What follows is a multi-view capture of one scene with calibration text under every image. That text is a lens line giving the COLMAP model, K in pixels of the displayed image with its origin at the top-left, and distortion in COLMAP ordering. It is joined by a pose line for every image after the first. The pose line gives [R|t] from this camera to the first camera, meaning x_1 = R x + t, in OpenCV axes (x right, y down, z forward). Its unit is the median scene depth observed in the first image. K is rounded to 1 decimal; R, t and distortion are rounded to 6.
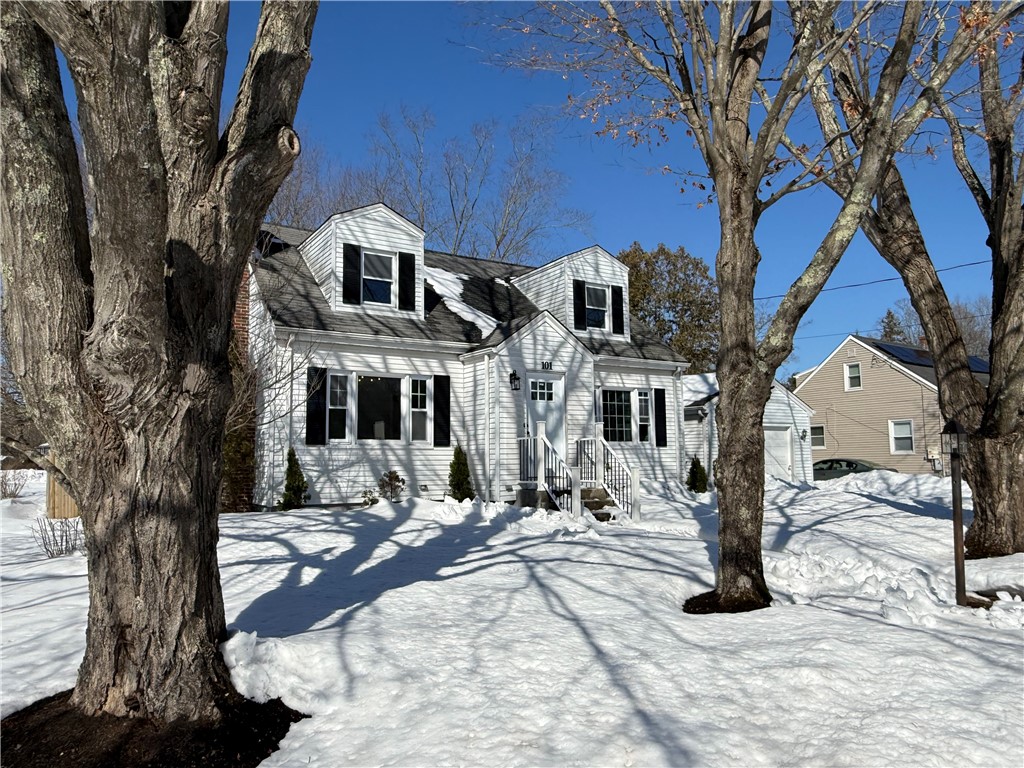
lens RADIAL K [[719.6, 0, 512.0], [0, 719.6, 384.0], [0, 0, 1]] dist [0.000227, -0.000315]
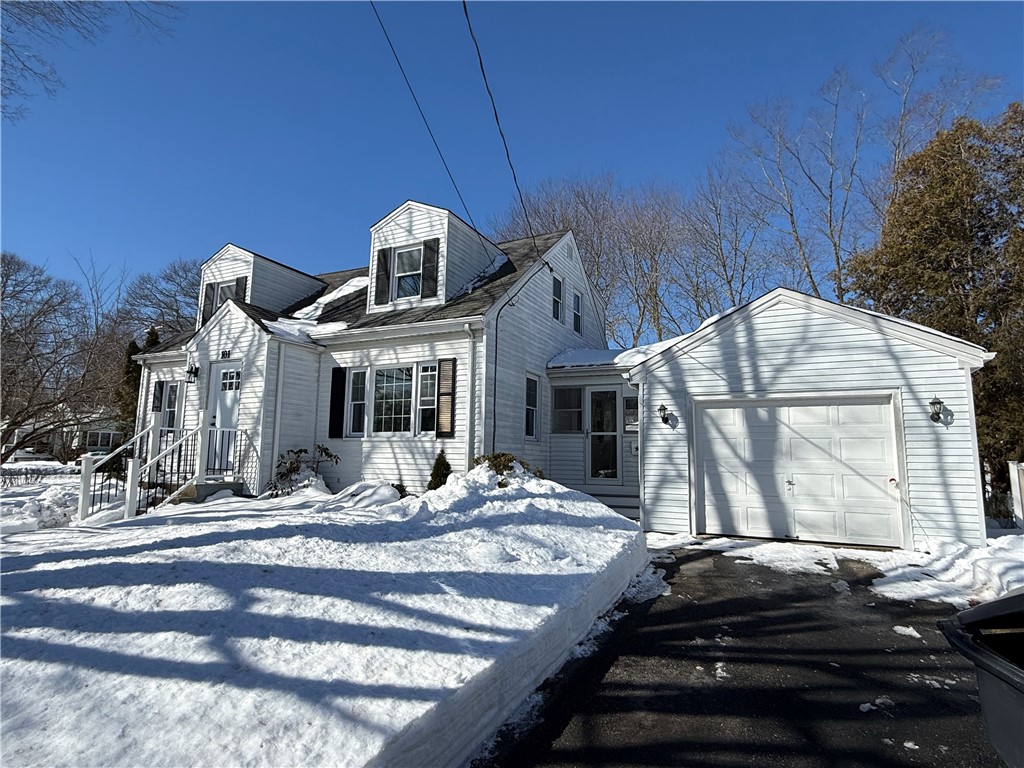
lens RADIAL K [[538.4, 0, 512.0], [0, 538.4, 384.0], [0, 0, 1]] dist [-0.000640, -0.000088]
pose [[0.519099, -0.094872, -0.849433, 0.849521], [0.071530, 0.995156, -0.067435, 0.089283], [0.851716, -0.025754, 0.523370, 0.932962]]
